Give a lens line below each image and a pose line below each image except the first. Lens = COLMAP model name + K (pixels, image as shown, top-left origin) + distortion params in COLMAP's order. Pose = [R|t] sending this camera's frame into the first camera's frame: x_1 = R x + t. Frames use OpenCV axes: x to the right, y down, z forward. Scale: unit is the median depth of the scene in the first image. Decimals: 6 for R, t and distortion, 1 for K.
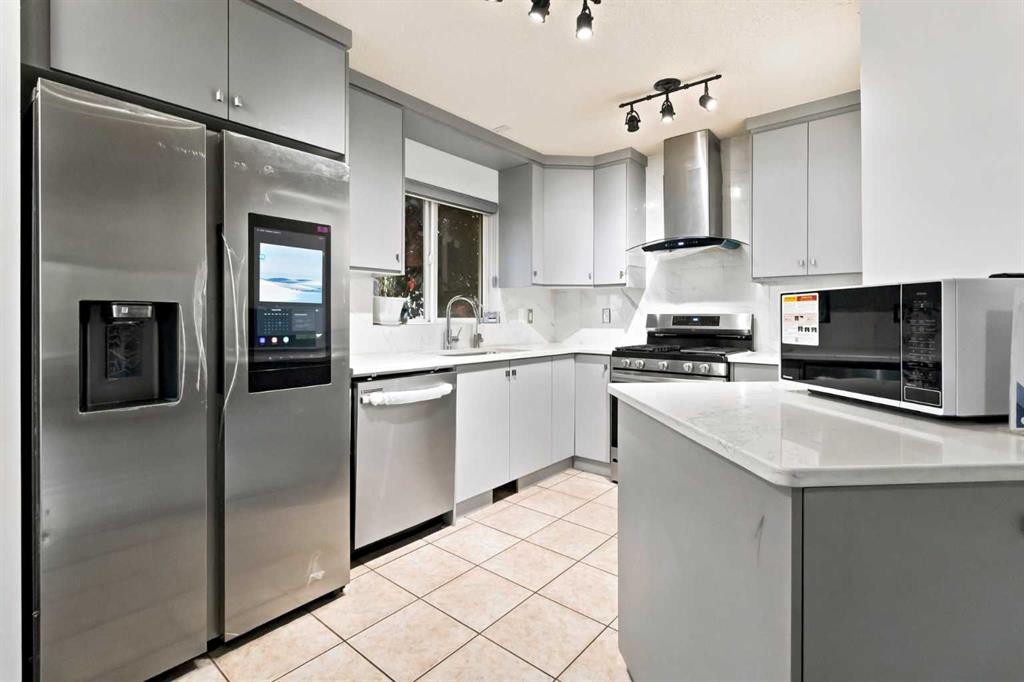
lens RADIAL K [[476.2, 0, 516.4], [0, 476.2, 317.1], [0, 0, 1]] dist [-0.002015, 0.002543]
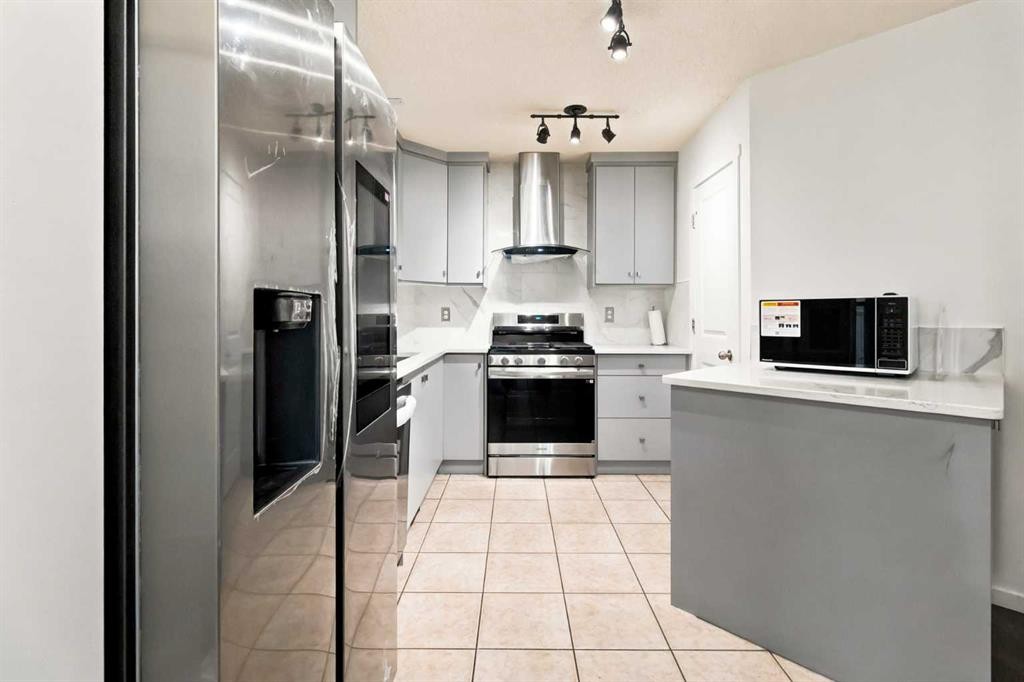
lens RADIAL K [[476.2, 0, 516.4], [0, 476.2, 314.6], [0, 0, 1]] dist [-0.002015, 0.002543]
pose [[0.768391, 0.002426, 0.639976, -0.445029], [-0.002091, 0.999997, -0.001280, -0.002131], [-0.639977, -0.000355, 0.768394, 0.195344]]
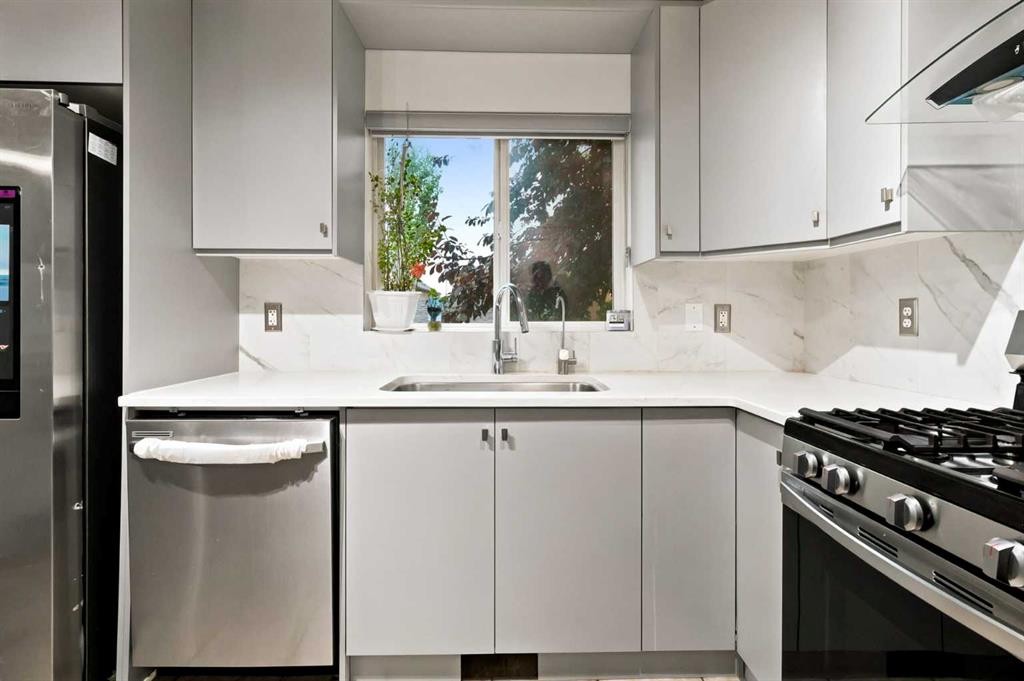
lens RADIAL K [[476.2, 0, 513.2], [0, 476.2, 317.8], [0, 0, 1]] dist [-0.002015, 0.002543]
pose [[0.654331, -0.001178, -0.756207, 0.365059], [0.000449, 0.999999, -0.001169, -0.002335], [0.756208, 0.000425, 0.654331, 0.681163]]
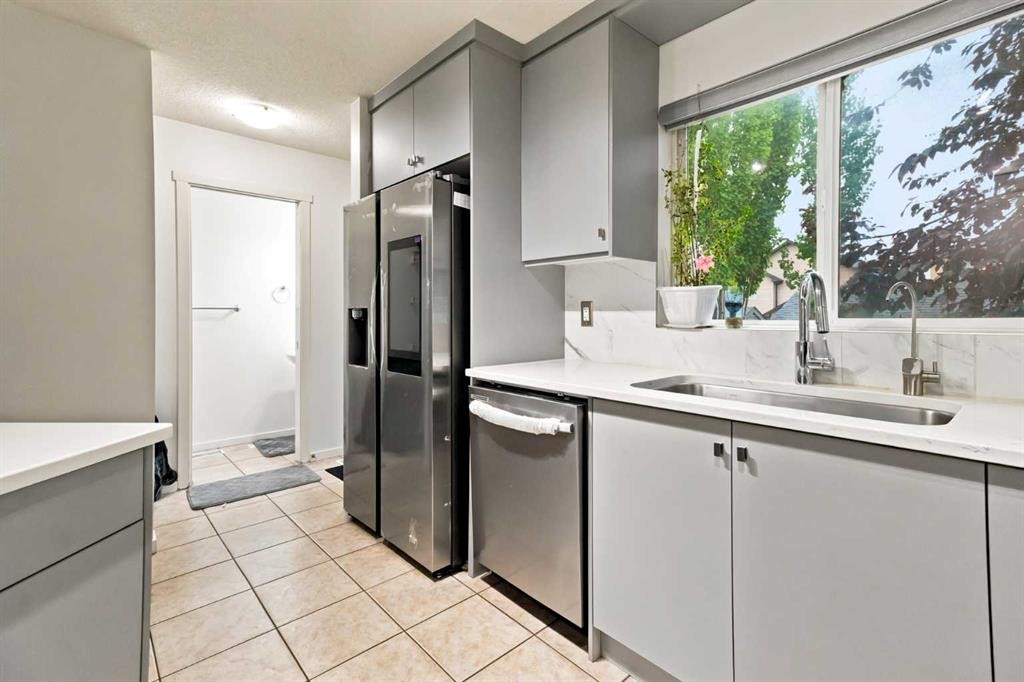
lens RADIAL K [[476.2, 0, 507.4], [0, 476.2, 313.7], [0, 0, 1]] dist [-0.002015, 0.002543]
pose [[-0.152576, -0.001515, -0.988291, 0.421057], [0.004183, 0.999989, -0.002178, -0.003051], [0.988283, -0.004467, -0.152568, 0.856197]]
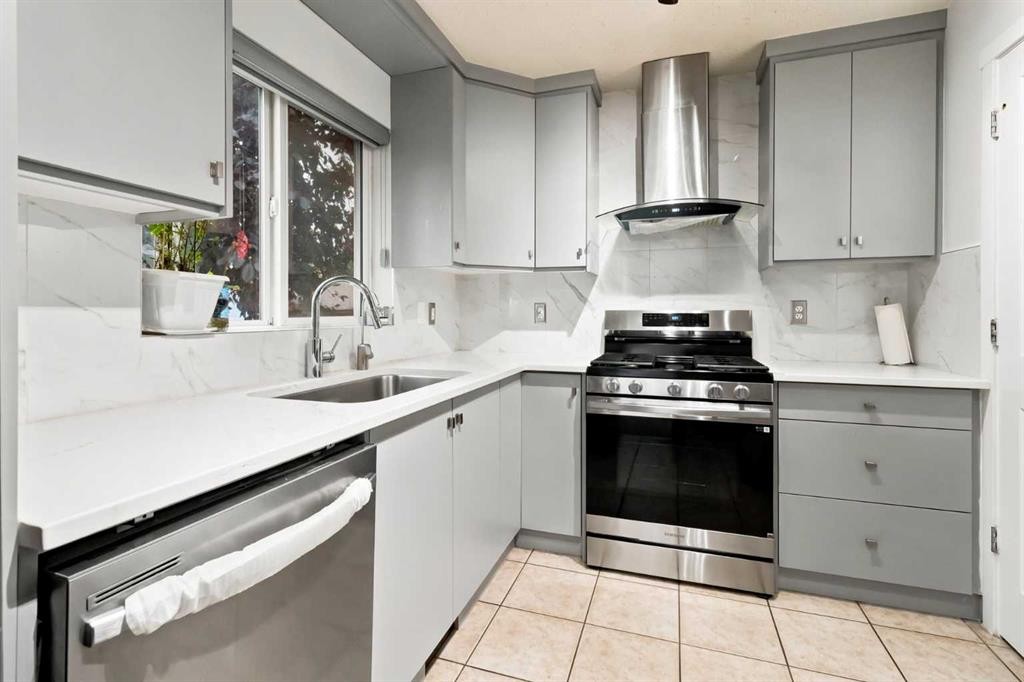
lens RADIAL K [[476.2, 0, 514.3], [0, 476.2, 317.2], [0, 0, 1]] dist [-0.002015, 0.002543]
pose [[0.933360, -0.004639, 0.358911, -0.138441], [0.001939, 0.999967, 0.007882, -0.003097], [-0.358936, -0.006660, 0.933338, 0.468351]]
